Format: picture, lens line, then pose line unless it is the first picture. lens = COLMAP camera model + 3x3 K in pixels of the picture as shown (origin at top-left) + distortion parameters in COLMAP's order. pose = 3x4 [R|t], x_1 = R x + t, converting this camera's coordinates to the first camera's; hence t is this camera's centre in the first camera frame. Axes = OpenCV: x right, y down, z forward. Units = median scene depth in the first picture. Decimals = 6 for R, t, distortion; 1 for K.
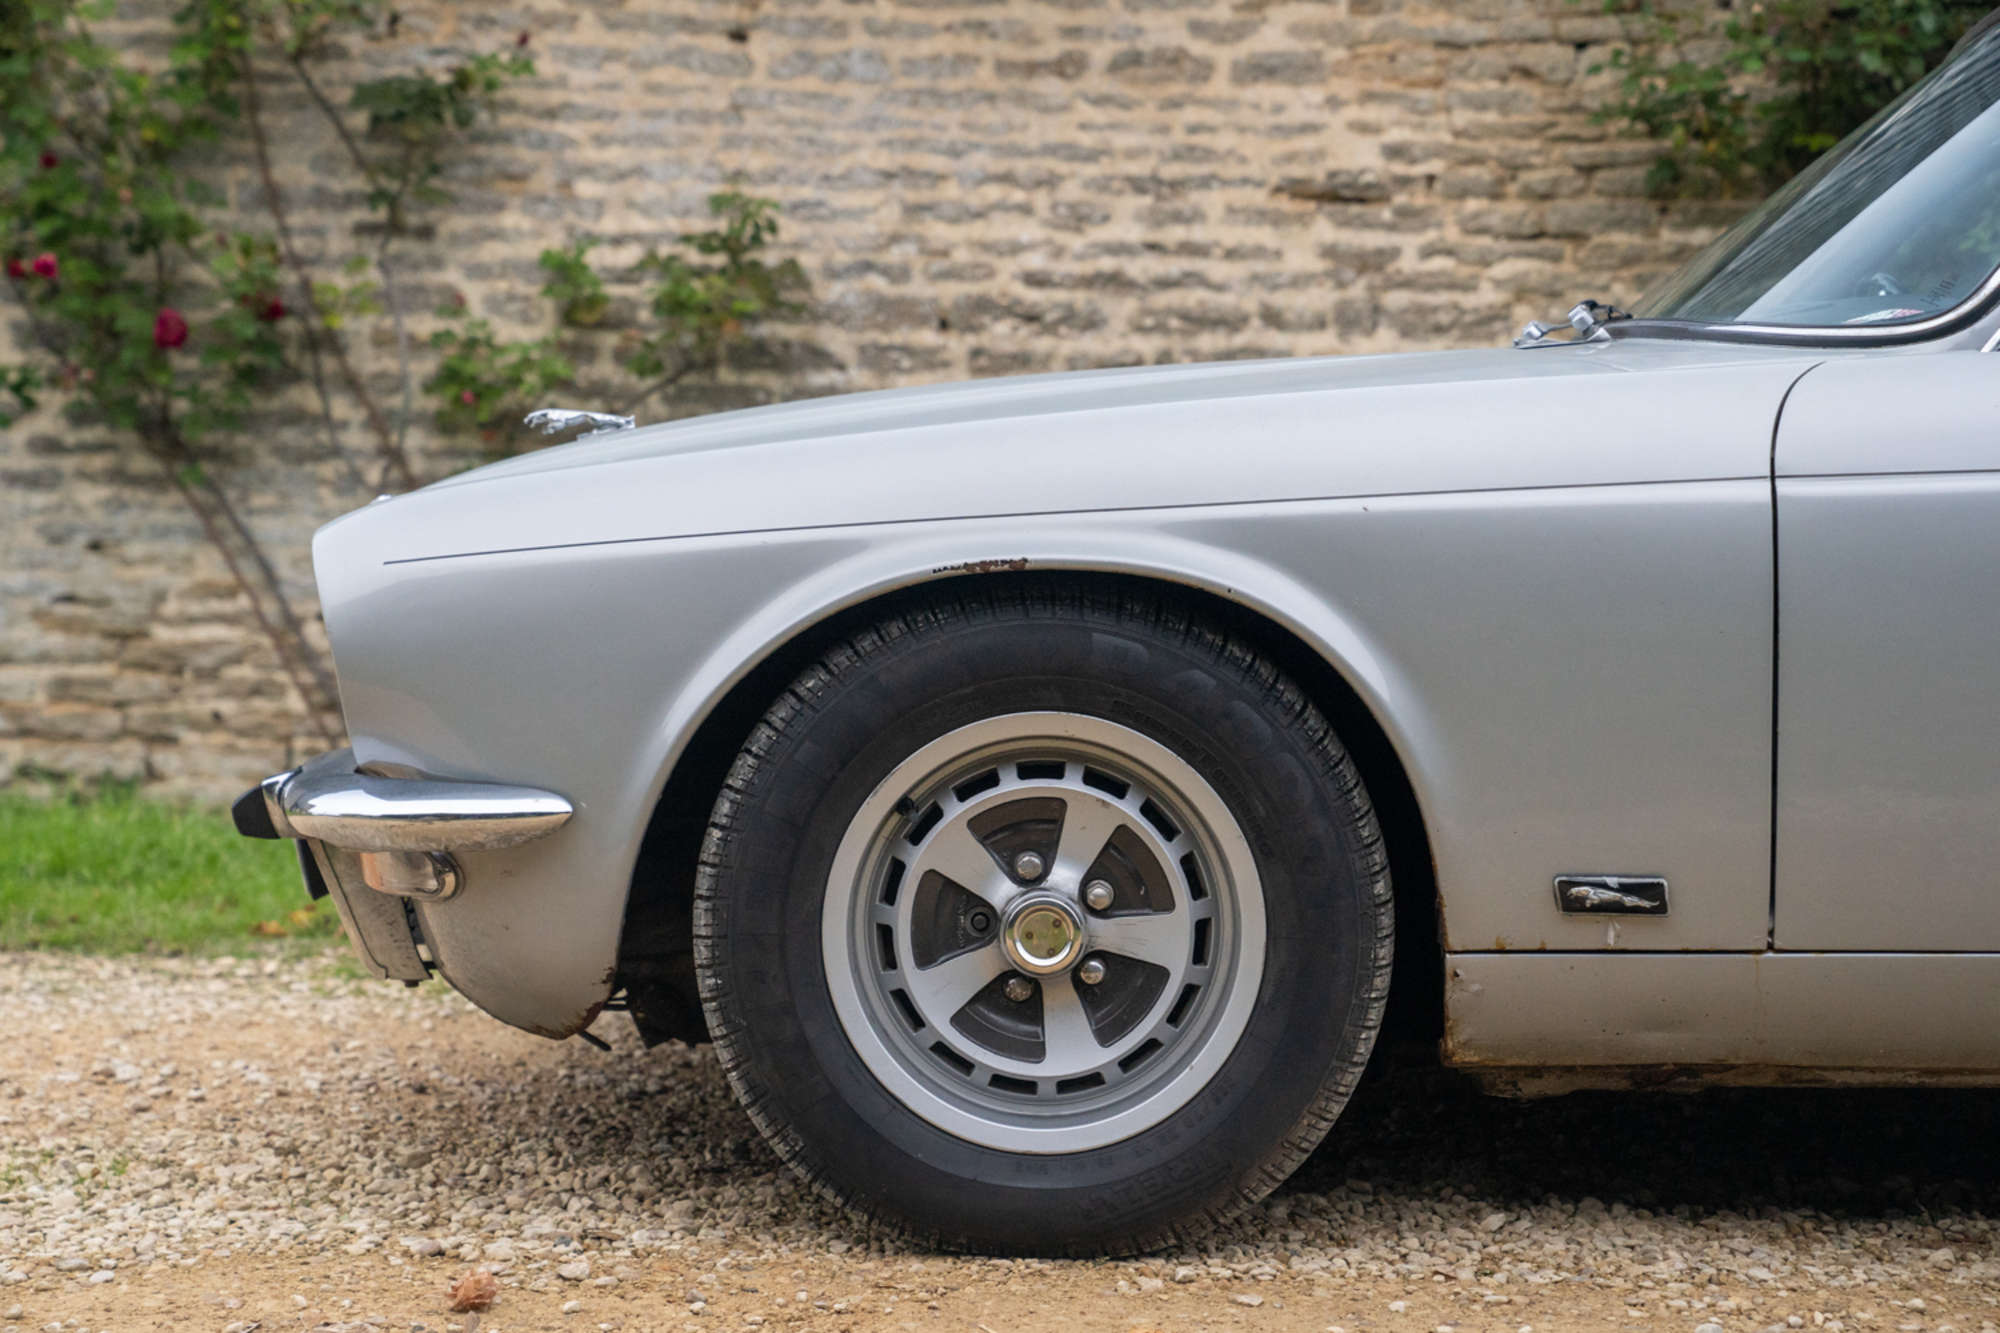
lens RADIAL K [[4036.5, 0, 996.1], [0, 4036.5, 670.0], [0, 0, 1]] dist [0.358315, 0.000000]
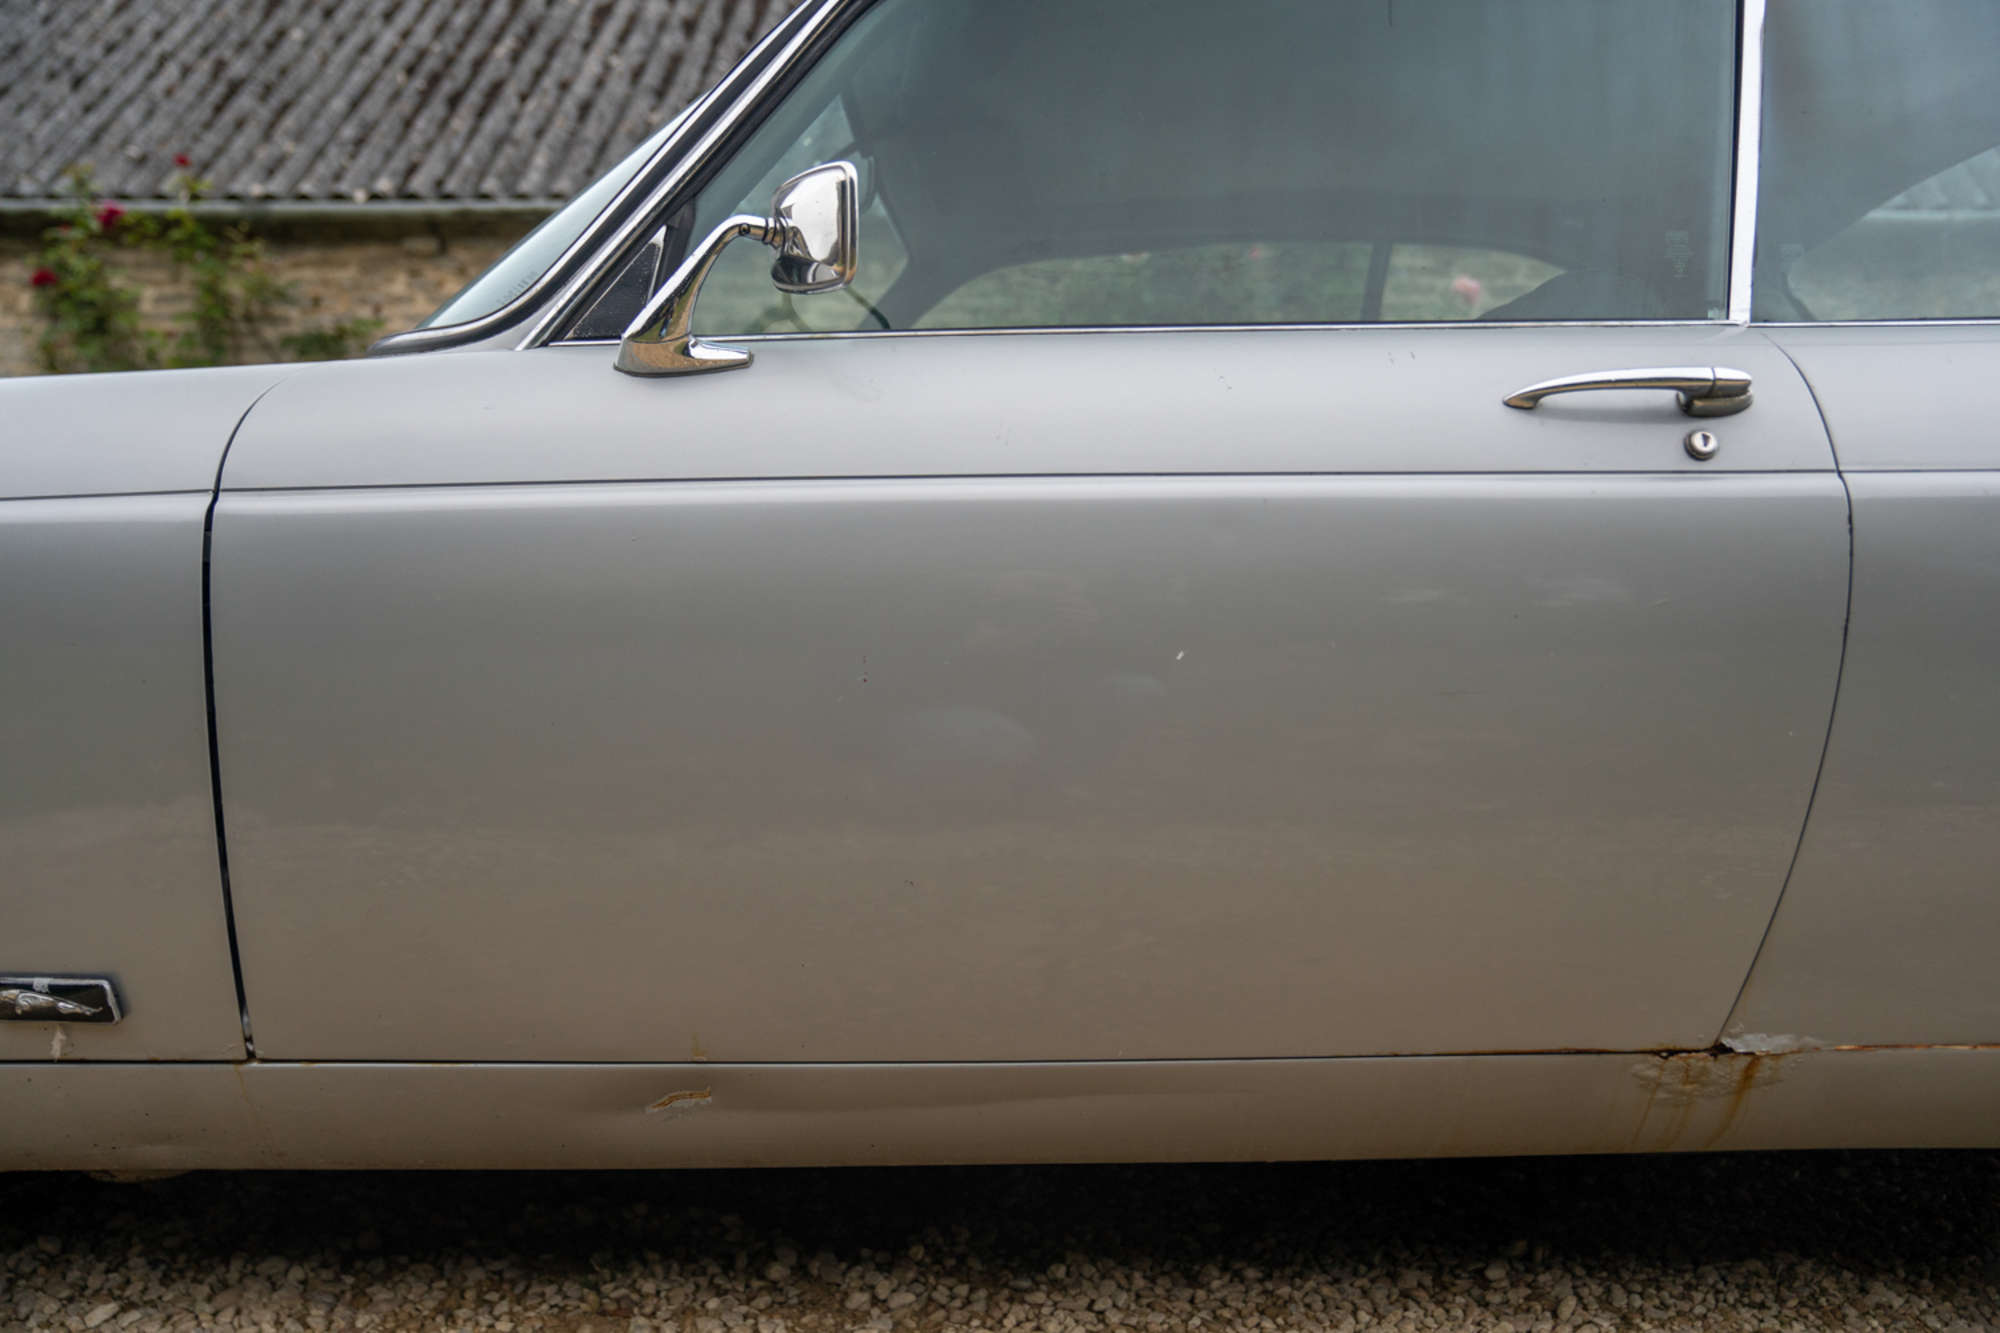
lens RADIAL K [[1507.8, 0, 1001.4], [0, 1507.8, 657.8], [0, 0, 1]] dist [0.014622, 0.022634]
pose [[0.999884, 0.009360, 0.011991, 0.336053], [-0.009474, 0.999910, 0.009487, -0.018032], [-0.011901, -0.009600, 0.999883, 0.685301]]
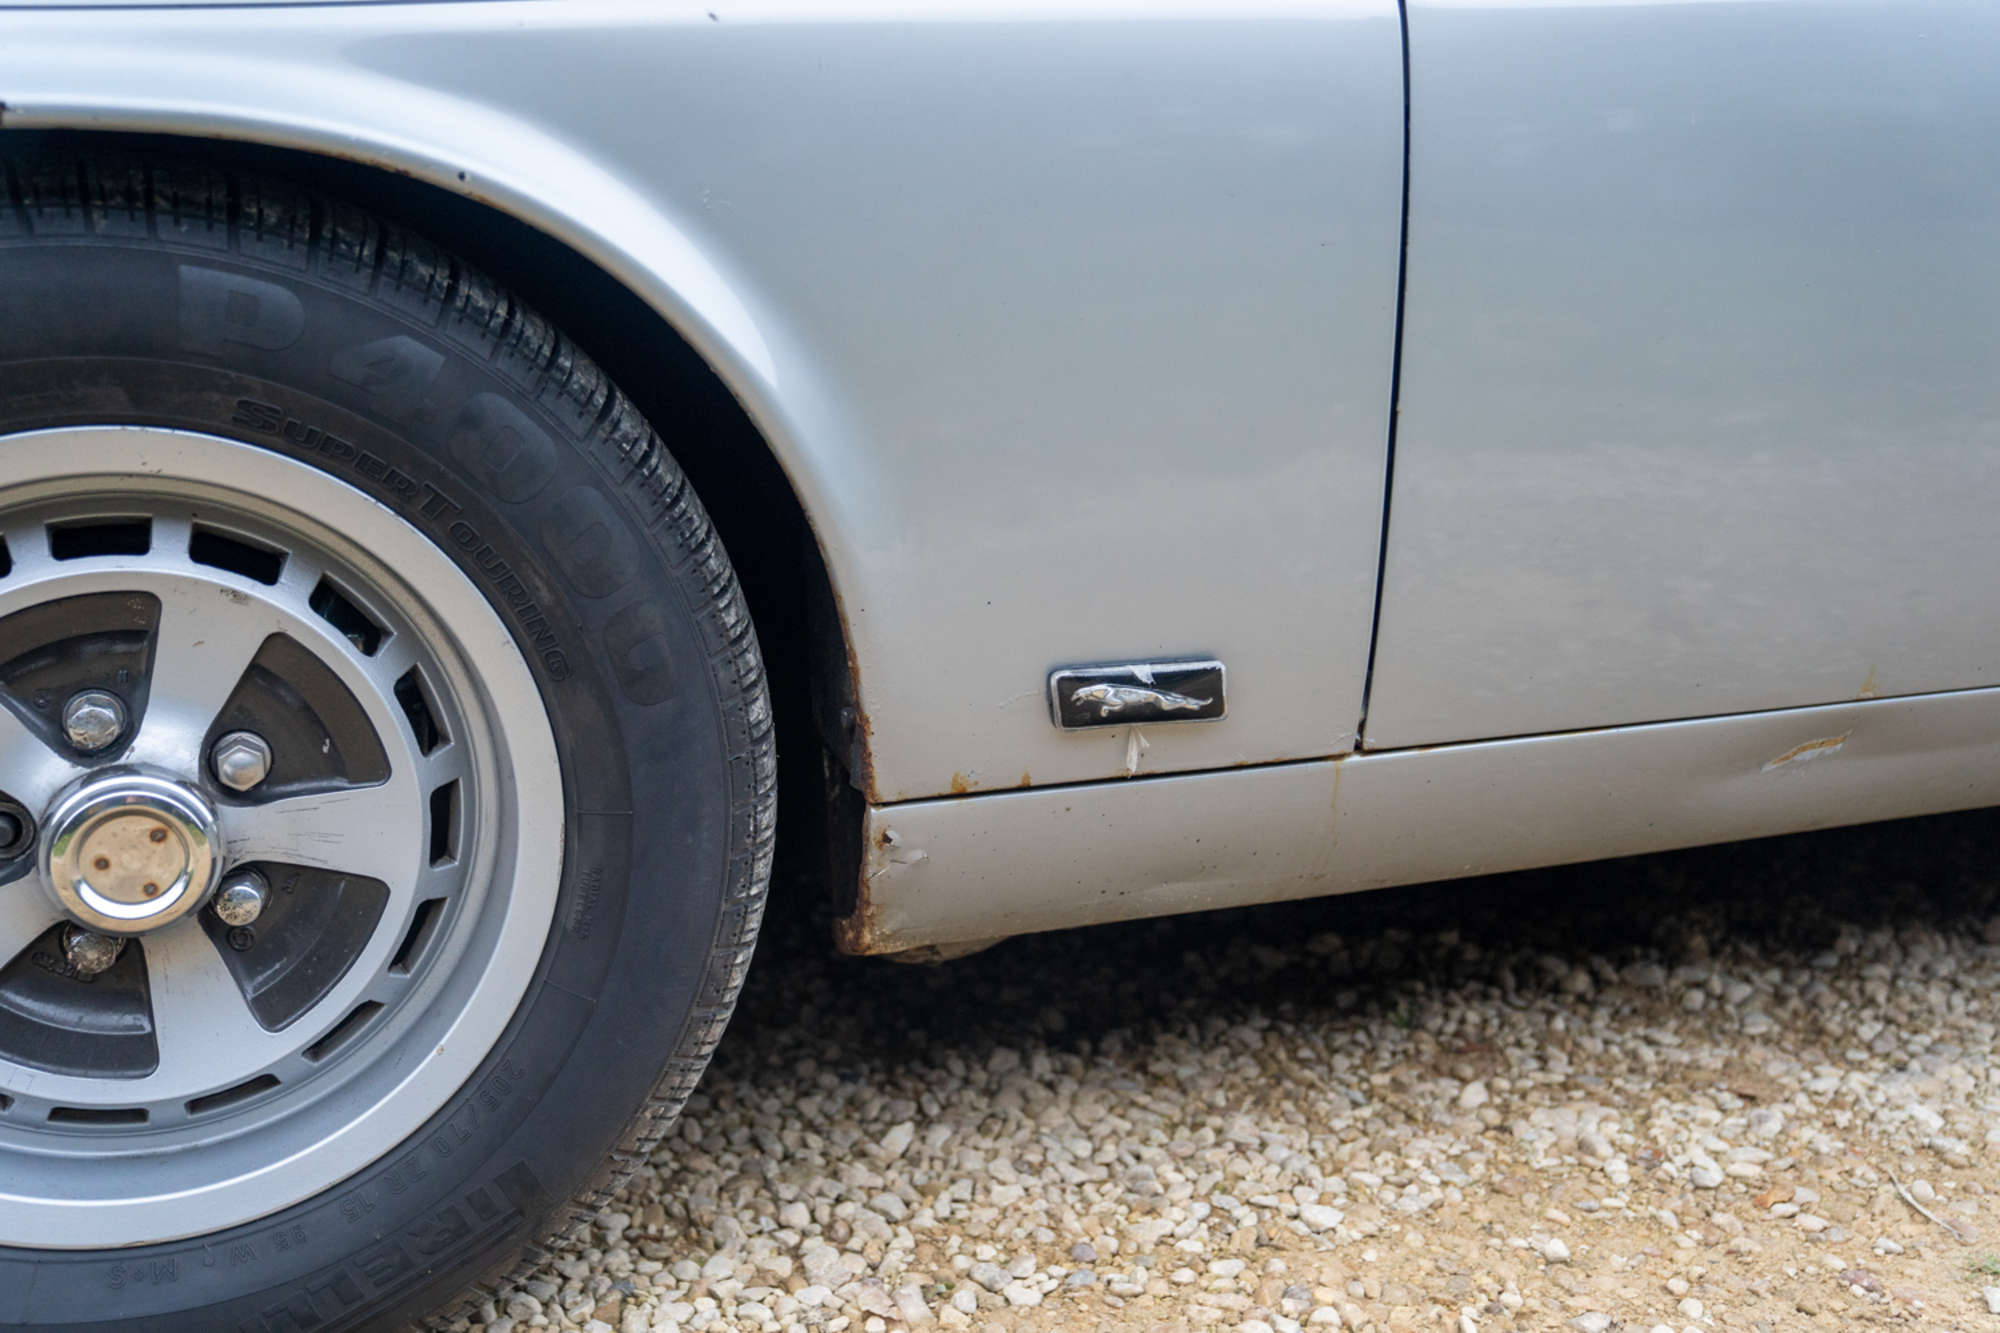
lens RADIAL K [[2110.6, 0, 987.1], [0, 2110.6, 662.8], [0, 0, 1]] dist [0.036103, 0.000000]
pose [[0.939895, -0.081955, 0.331484, 0.026463], [0.022278, 0.983420, 0.179970, -0.005925], [-0.340737, -0.161768, 0.926137, 0.713011]]
